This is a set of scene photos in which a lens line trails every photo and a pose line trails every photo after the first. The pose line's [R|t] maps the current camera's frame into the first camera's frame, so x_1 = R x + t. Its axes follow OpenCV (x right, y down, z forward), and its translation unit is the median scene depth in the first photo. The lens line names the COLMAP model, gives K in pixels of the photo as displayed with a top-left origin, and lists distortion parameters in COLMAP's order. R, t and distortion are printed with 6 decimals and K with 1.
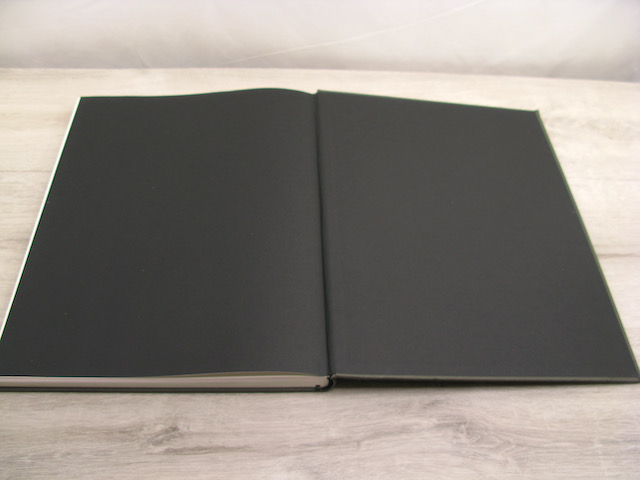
lens RADIAL K [[638.4, 0, 320.0], [0, 638.4, 240.0], [0, 0, 1]] dist [-0.223700, 0.217321]
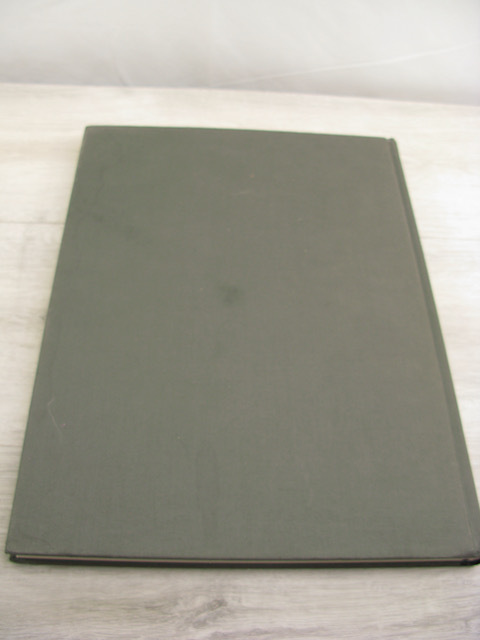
lens RADIAL K [[638.4, 0, 229.3], [0, 638.4, 320.8], [0, 0, 1]] dist [-0.223700, 0.217321]
pose [[0.999533, 0.029400, -0.008351, -0.227953], [-0.028459, 0.994928, 0.096483, -0.097738], [0.011146, -0.096200, 0.995300, 0.307686]]
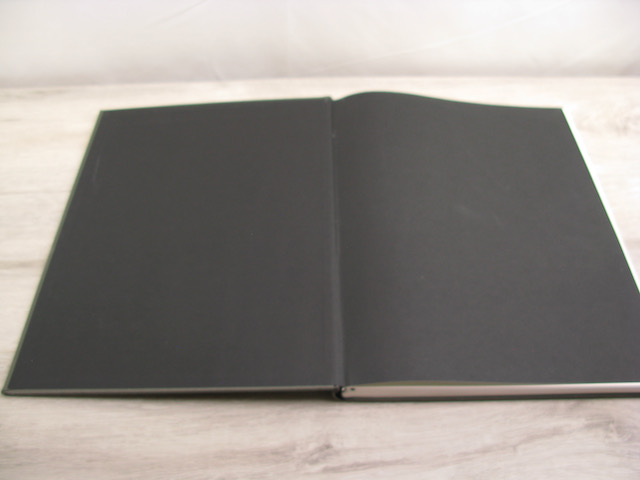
lens RADIAL K [[638.4, 0, 320.0], [0, 638.4, 240.0], [0, 0, 1]] dist [-0.223700, 0.217321]
pose [[0.999064, -0.043253, 0.000678, -0.233610], [0.043258, 0.998911, -0.017472, -0.001897], [0.000079, 0.017485, 0.999847, 0.016542]]
